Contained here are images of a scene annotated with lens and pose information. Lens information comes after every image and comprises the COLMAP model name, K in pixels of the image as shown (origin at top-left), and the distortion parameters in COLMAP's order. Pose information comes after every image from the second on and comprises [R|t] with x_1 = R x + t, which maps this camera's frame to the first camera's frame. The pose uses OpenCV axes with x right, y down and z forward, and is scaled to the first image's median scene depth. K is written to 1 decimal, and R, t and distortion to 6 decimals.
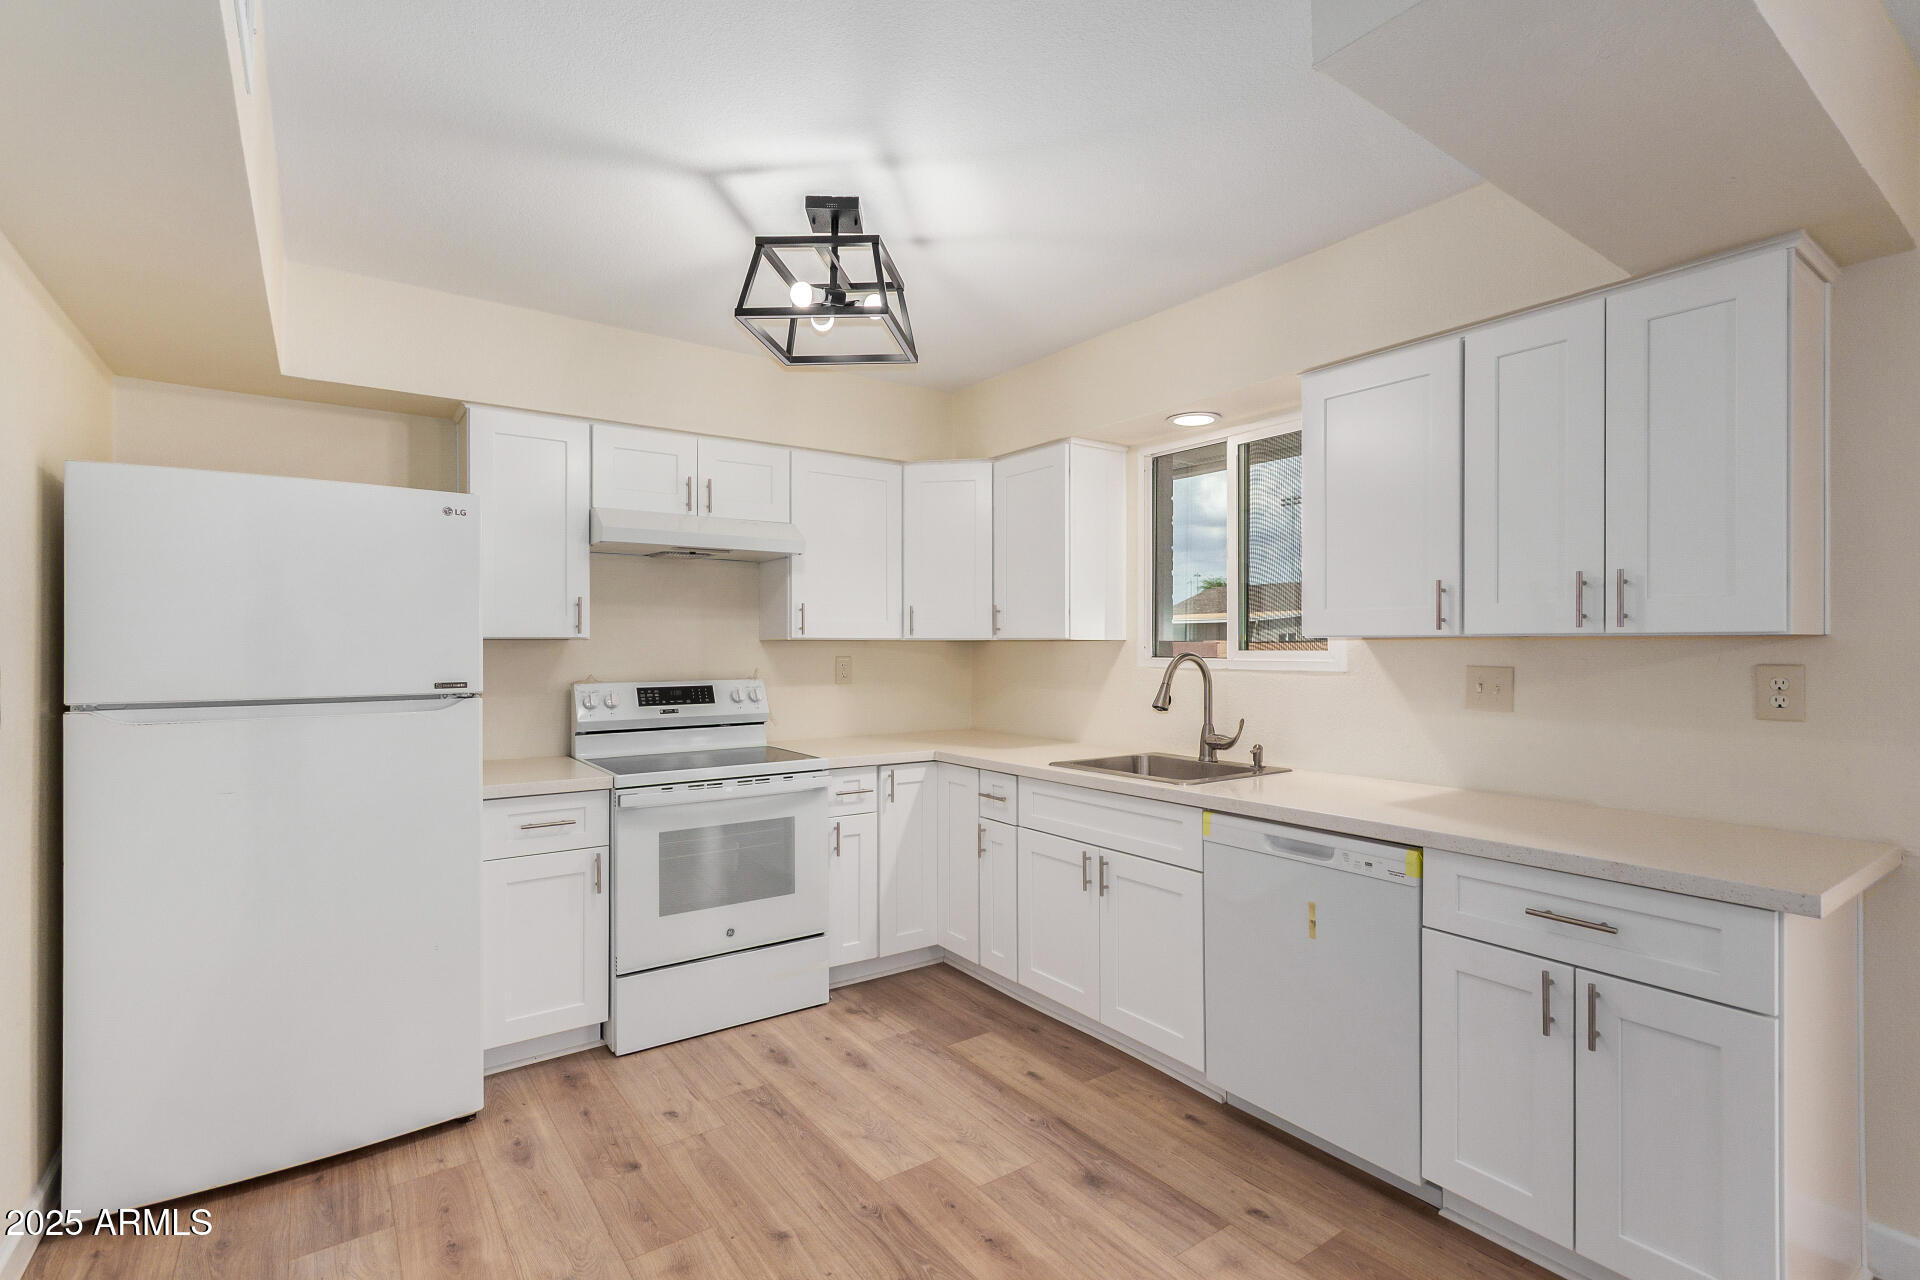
lens RADIAL K [[896.0, 0, 950.0], [0, 896.0, 646.1], [0, 0, 1]] dist [0.007493, -0.000602]
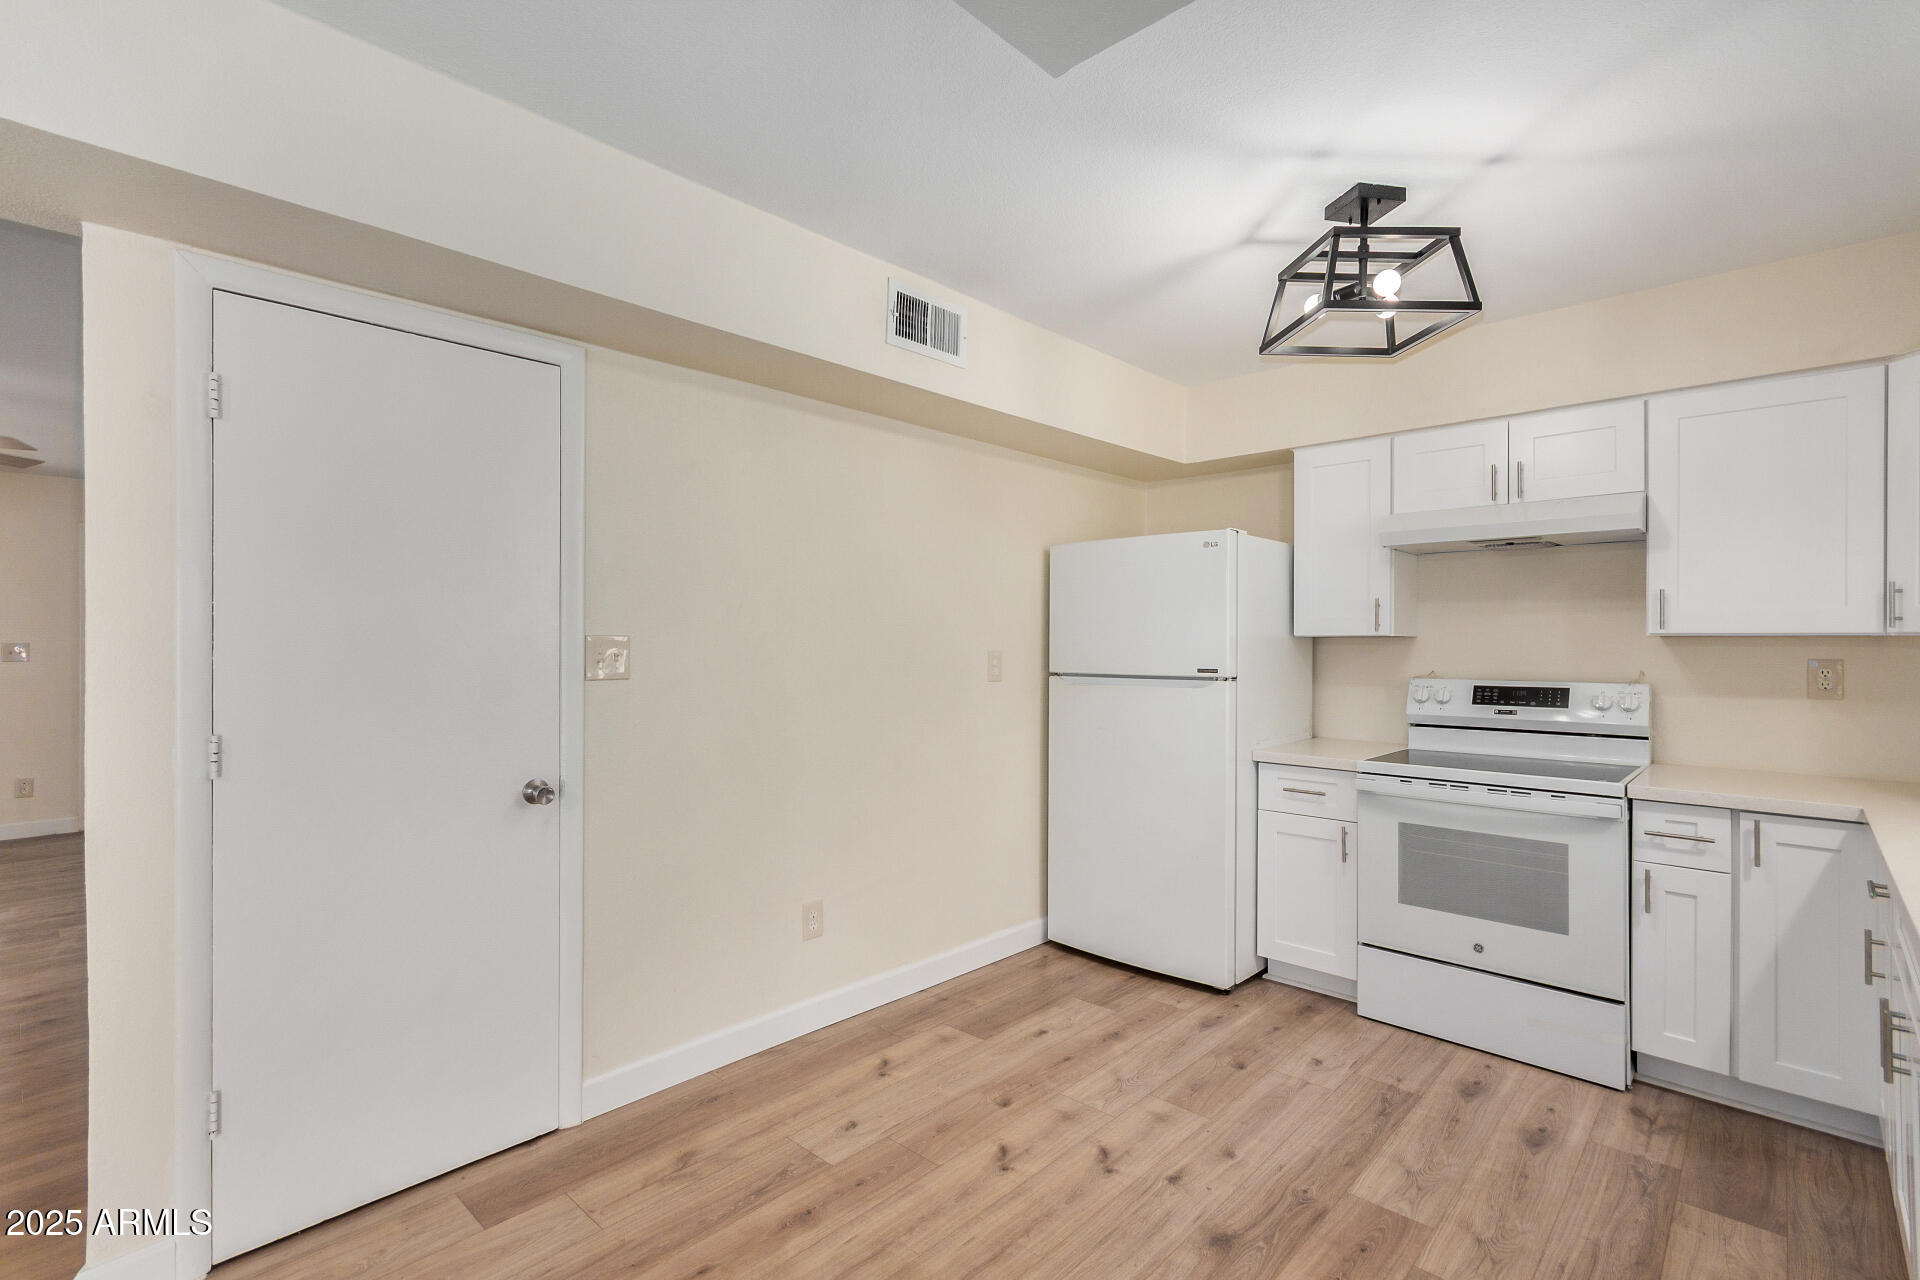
lens RADIAL K [[896.0, 0, 967.6], [0, 896.0, 640.3], [0, 0, 1]] dist [0.007493, -0.000602]
pose [[0.196612, -0.001535, -0.980480, 0.586090], [-0.003076, 0.999993, -0.002182, 0.000678], [0.980477, 0.003445, 0.196605, 0.295679]]
